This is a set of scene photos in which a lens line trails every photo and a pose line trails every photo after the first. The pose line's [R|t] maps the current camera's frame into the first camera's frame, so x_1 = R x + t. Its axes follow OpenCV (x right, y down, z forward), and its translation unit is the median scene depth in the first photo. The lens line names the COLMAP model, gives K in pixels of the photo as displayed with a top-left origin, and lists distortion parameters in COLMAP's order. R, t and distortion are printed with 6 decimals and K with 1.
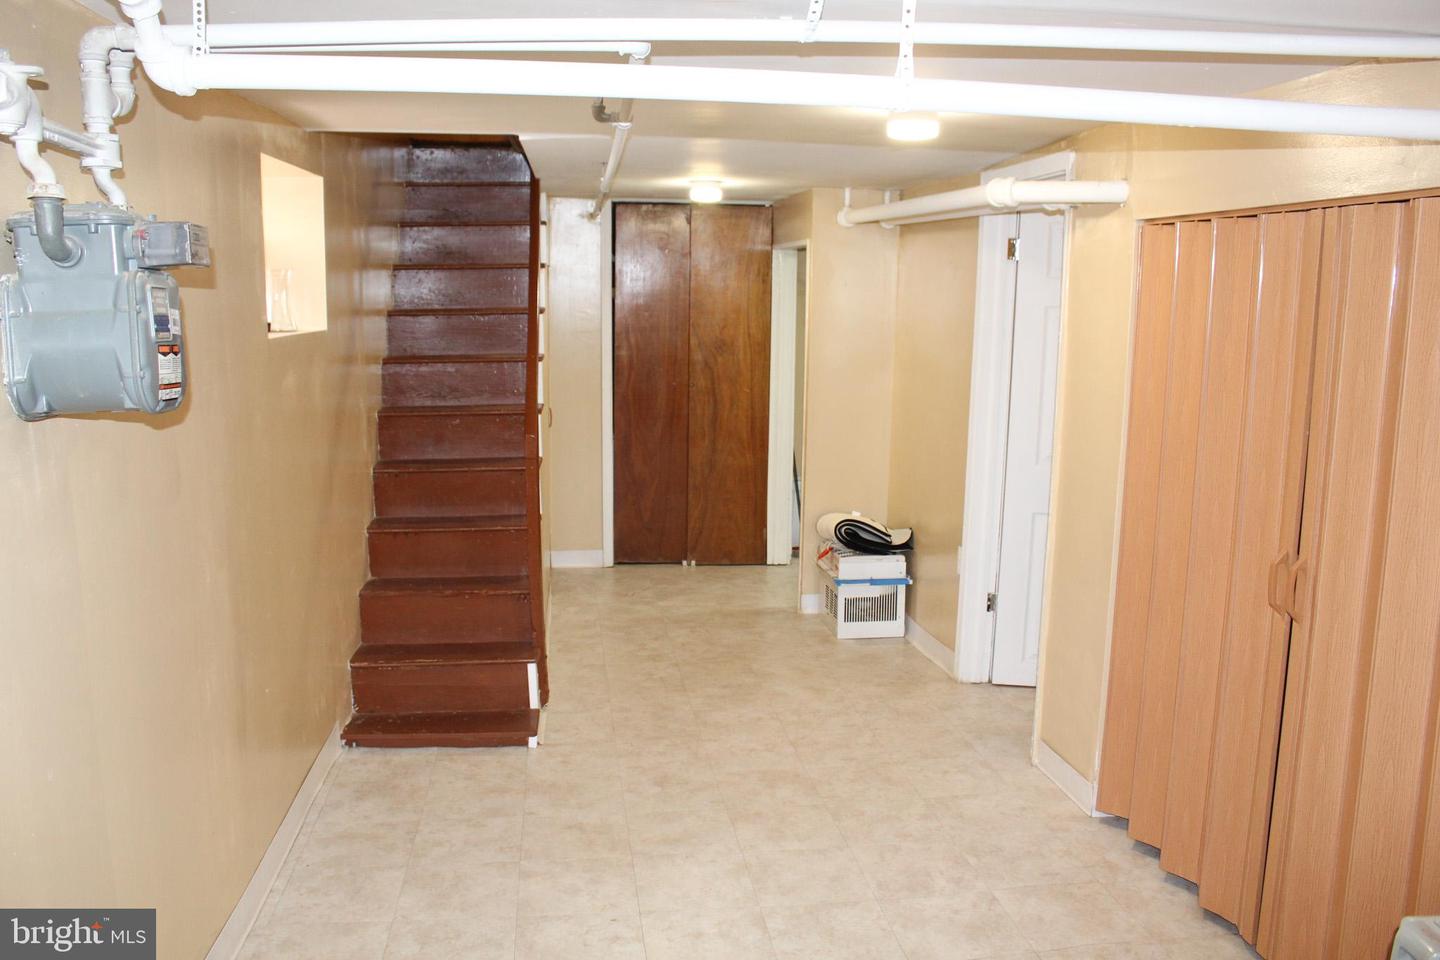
lens RADIAL K [[1240.2, 0, 715.6], [0, 1240.2, 475.5], [0, 0, 1]] dist [-0.157207, 0.145689]
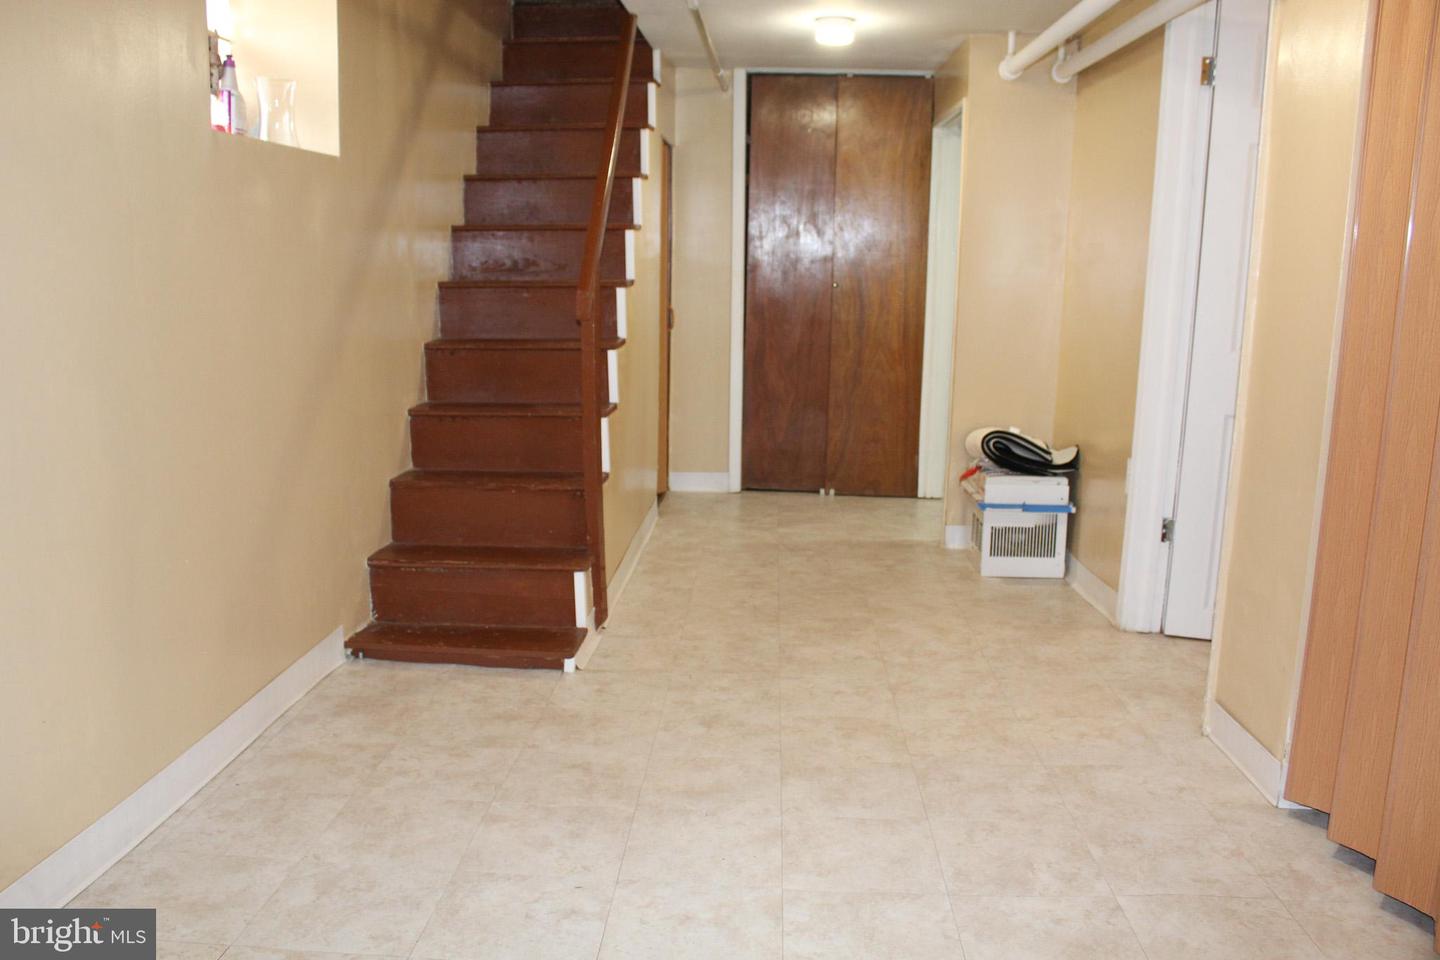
lens RADIAL K [[1240.2, 0, 709.3], [0, 1240.2, 483.7], [0, 0, 1]] dist [-0.157207, 0.145689]
pose [[0.982927, 0.037568, -0.180118, 0.087927], [-0.033177, 0.999076, 0.027330, 0.071939], [0.180978, -0.020888, 0.983265, 0.214941]]
